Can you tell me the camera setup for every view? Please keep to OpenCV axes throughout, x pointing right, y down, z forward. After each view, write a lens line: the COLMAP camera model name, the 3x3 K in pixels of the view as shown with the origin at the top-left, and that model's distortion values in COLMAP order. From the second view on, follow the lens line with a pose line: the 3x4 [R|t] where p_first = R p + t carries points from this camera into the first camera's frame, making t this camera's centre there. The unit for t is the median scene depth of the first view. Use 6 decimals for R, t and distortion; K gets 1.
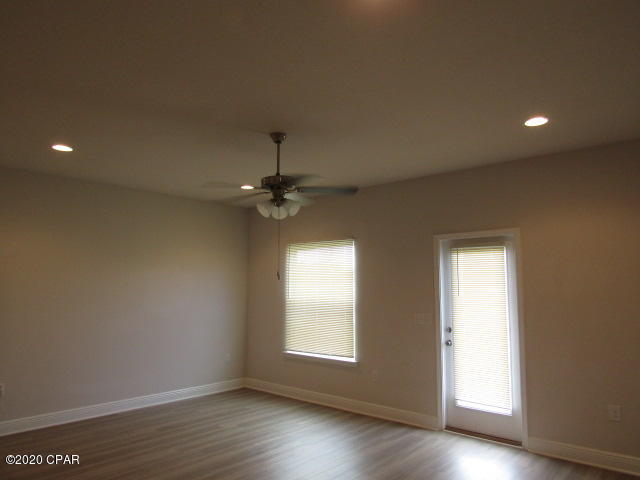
lens RADIAL K [[449.2, 0, 317.5], [0, 449.2, 245.2], [0, 0, 1]] dist [0.000082, -0.002331]
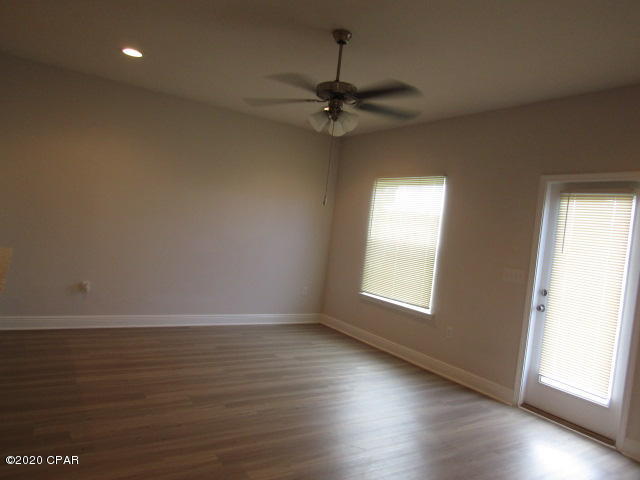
lens RADIAL K [[446.8, 0, 320.0], [0, 446.8, 240.0], [0, 0, 1]] dist [-0.007662, -0.000593]
pose [[0.959257, 0.112534, -0.259155, 0.101926], [-0.084144, 0.989420, 0.118182, 0.031796], [0.269713, -0.091560, 0.958578, 0.118250]]
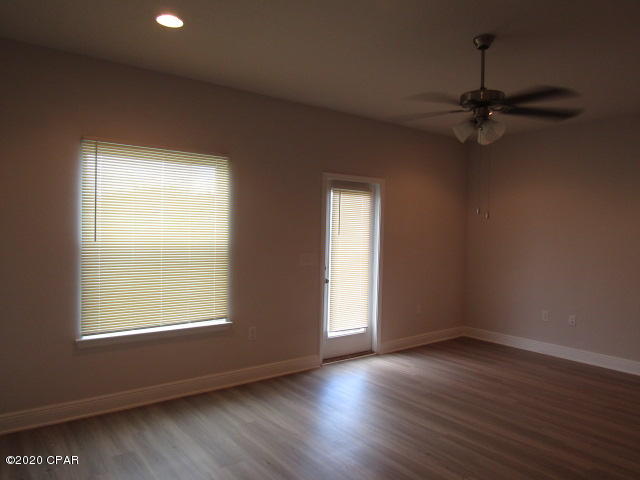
lens RADIAL K [[455.5, 0, 320.0], [0, 455.5, 240.0], [0, 0, 1]] dist [-0.005145, -0.003536]
pose [[0.184884, -0.013280, 0.982671, -0.736962], [-0.107047, 0.993687, 0.033569, 0.093896], [-0.976913, -0.111398, 0.182295, 0.844489]]
